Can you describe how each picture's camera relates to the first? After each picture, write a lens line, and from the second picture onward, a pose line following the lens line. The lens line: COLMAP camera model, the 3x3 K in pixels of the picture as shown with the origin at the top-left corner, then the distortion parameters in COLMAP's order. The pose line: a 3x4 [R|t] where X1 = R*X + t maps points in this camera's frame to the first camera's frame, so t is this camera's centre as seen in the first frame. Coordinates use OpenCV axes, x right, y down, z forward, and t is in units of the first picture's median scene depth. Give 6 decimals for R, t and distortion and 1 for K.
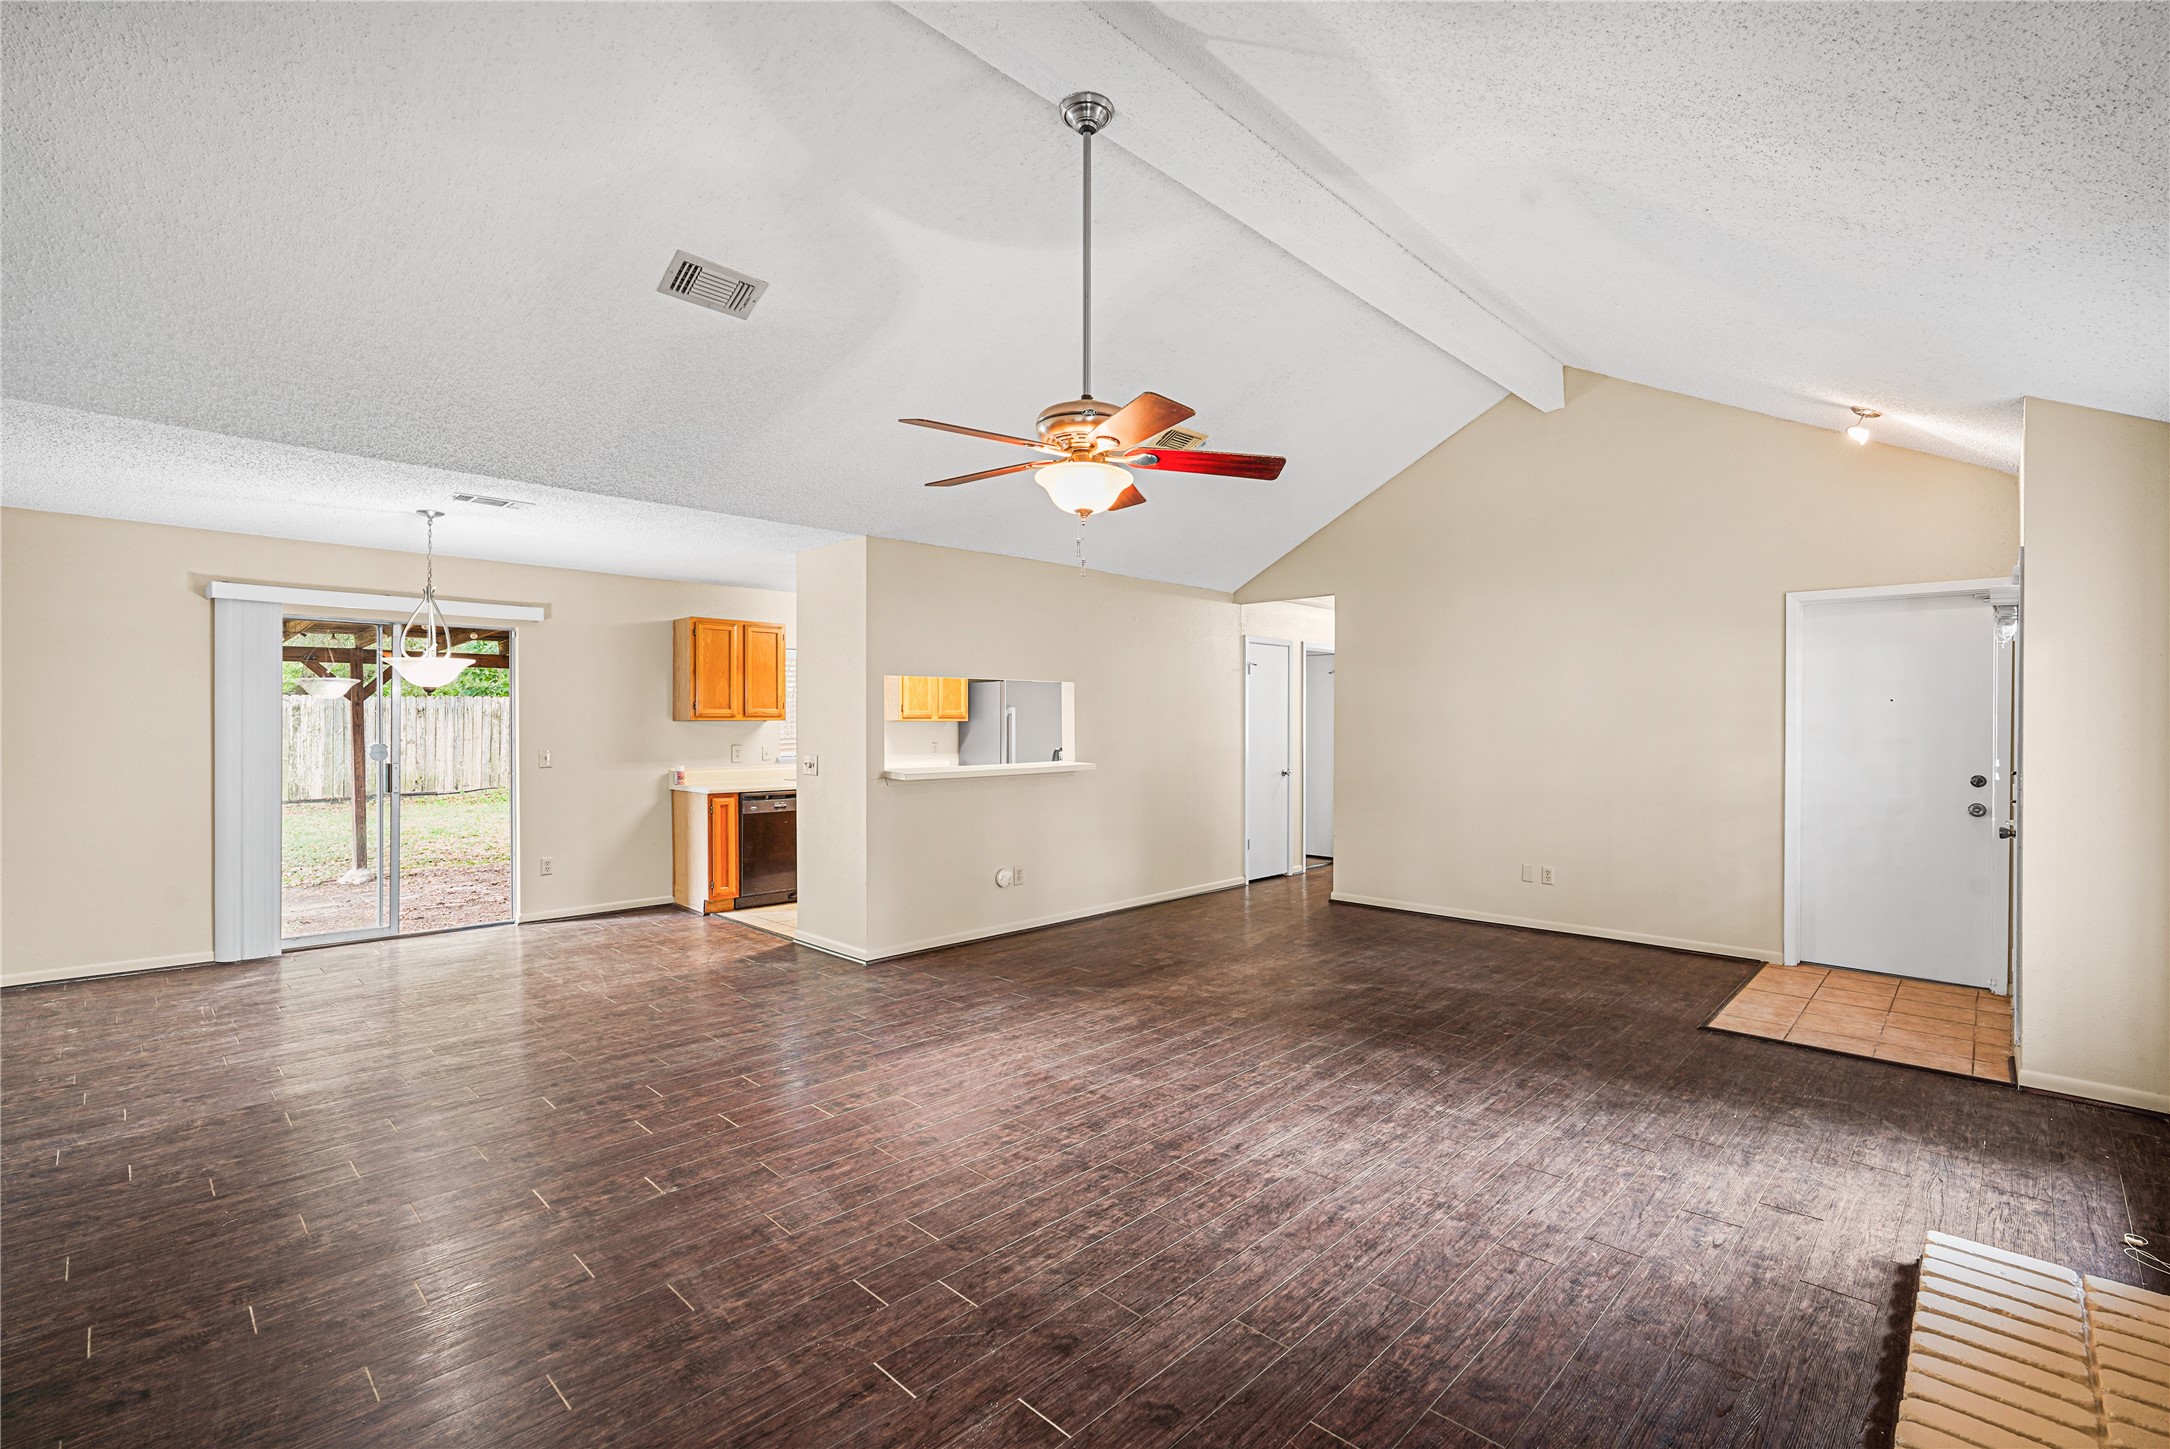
lens RADIAL K [[988.8, 0, 1086.9], [0, 988.8, 718.4], [0, 0, 1]] dist [-0.014424, 0.005596]
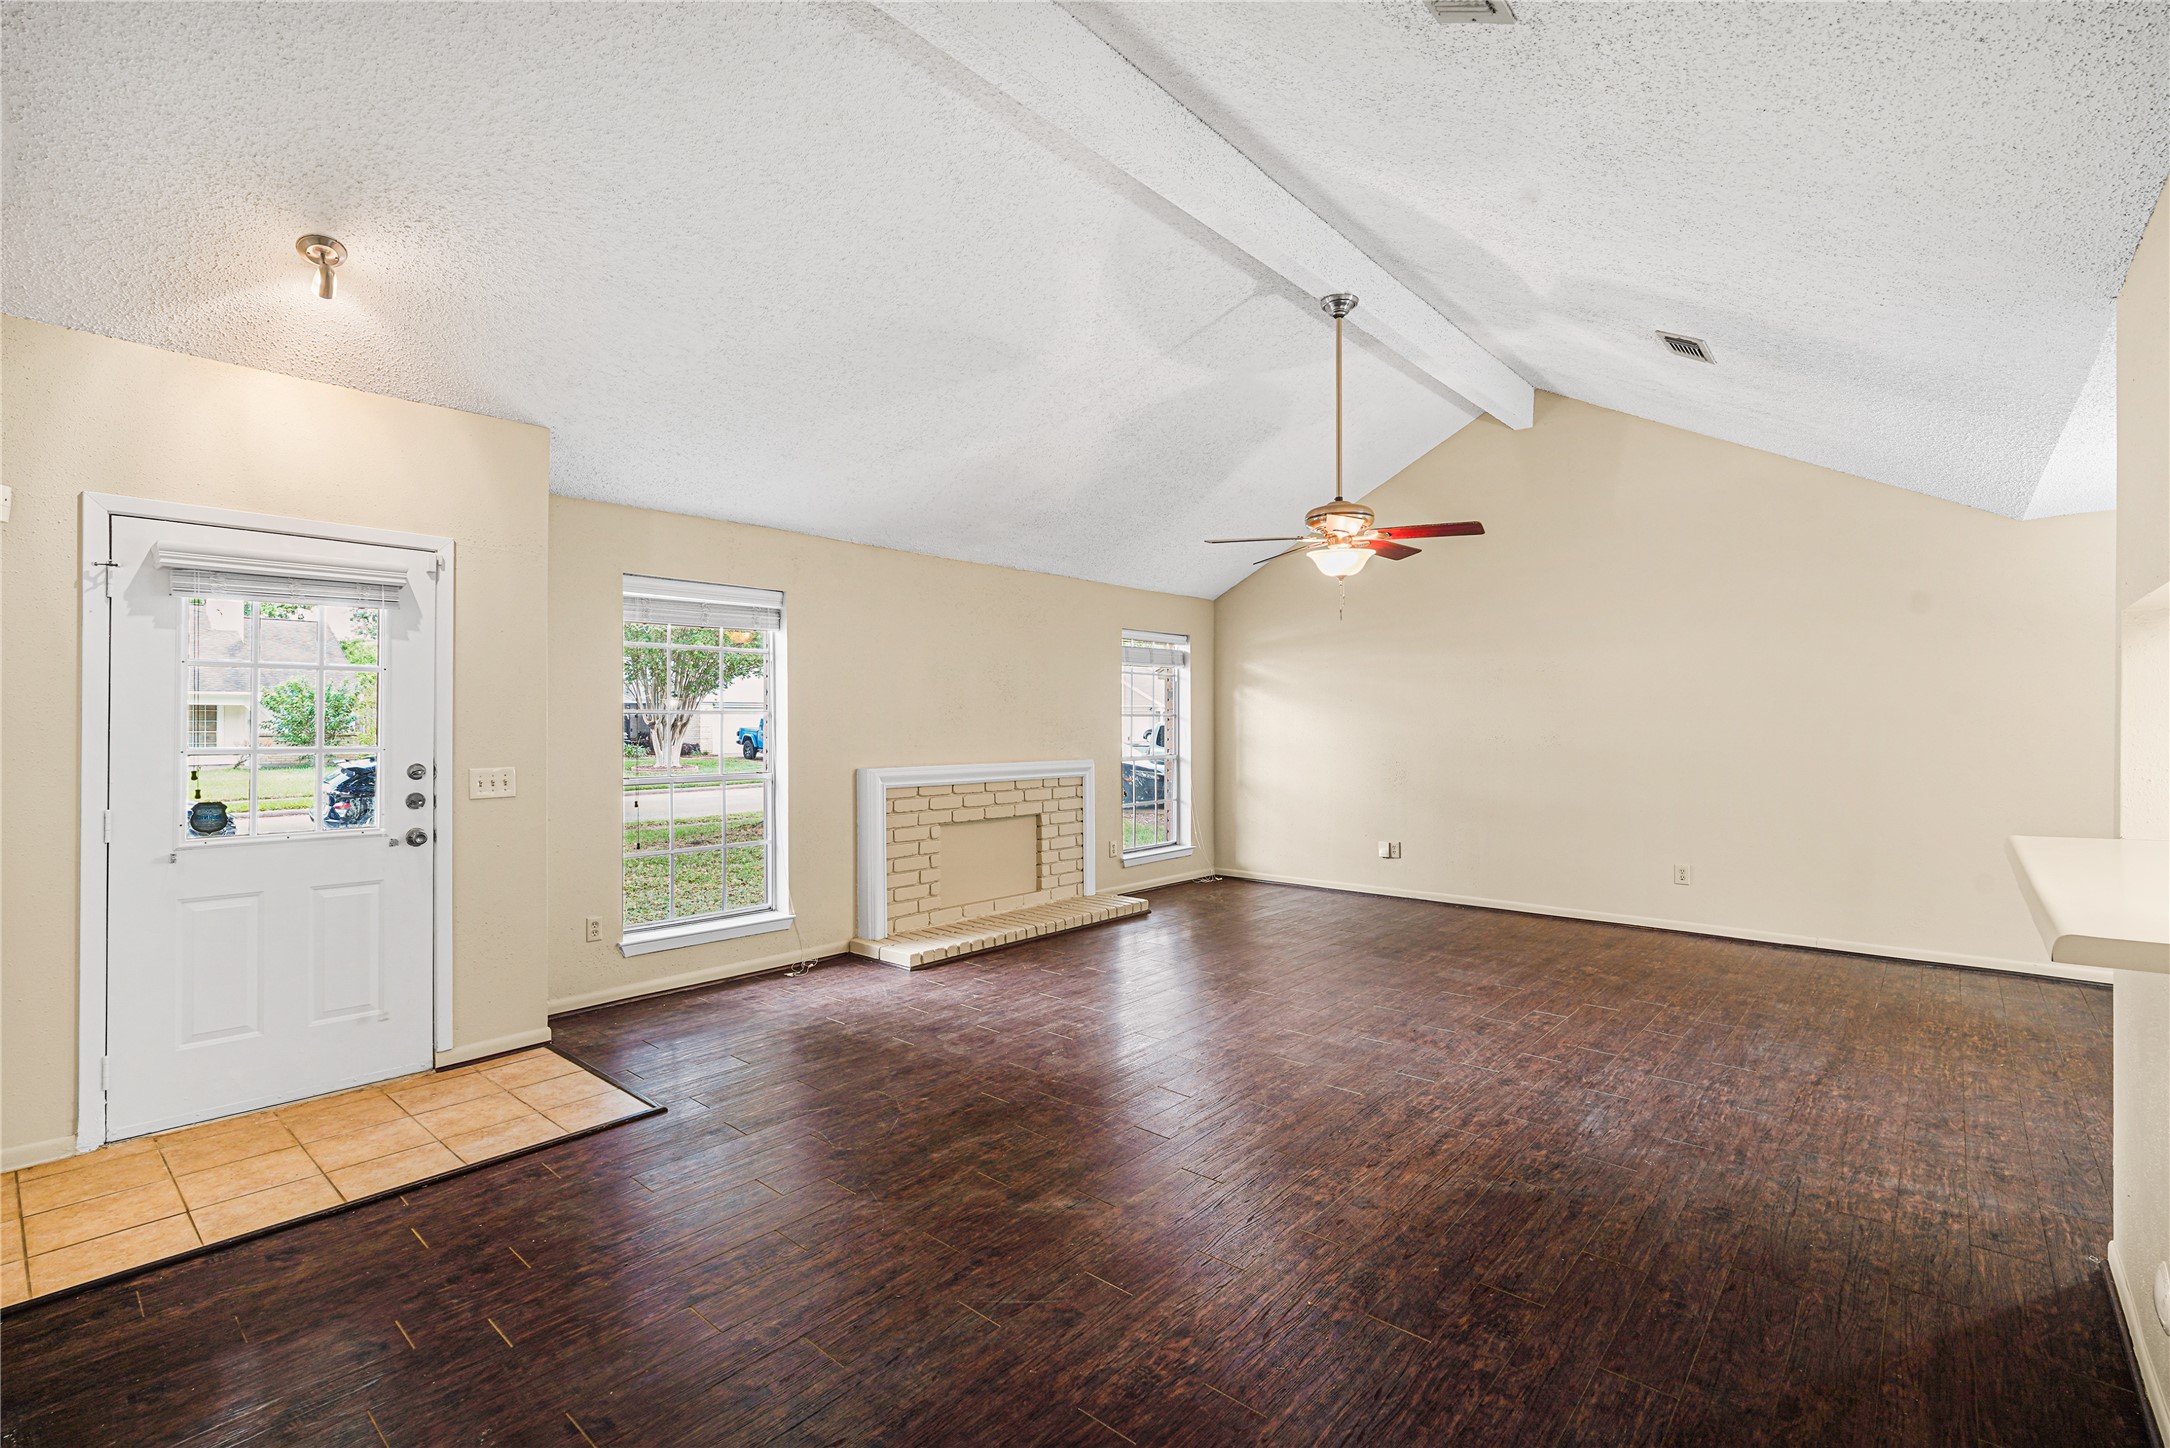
lens RADIAL K [[988.8, 0, 1092.0], [0, 988.8, 716.2], [0, 0, 1]] dist [-0.014424, 0.005596]
pose [[-0.998665, -0.001225, -0.051632, 0.258020], [-0.000982, 0.999988, -0.004727, 0.004148], [0.051637, -0.004670, -0.998655, 1.432474]]
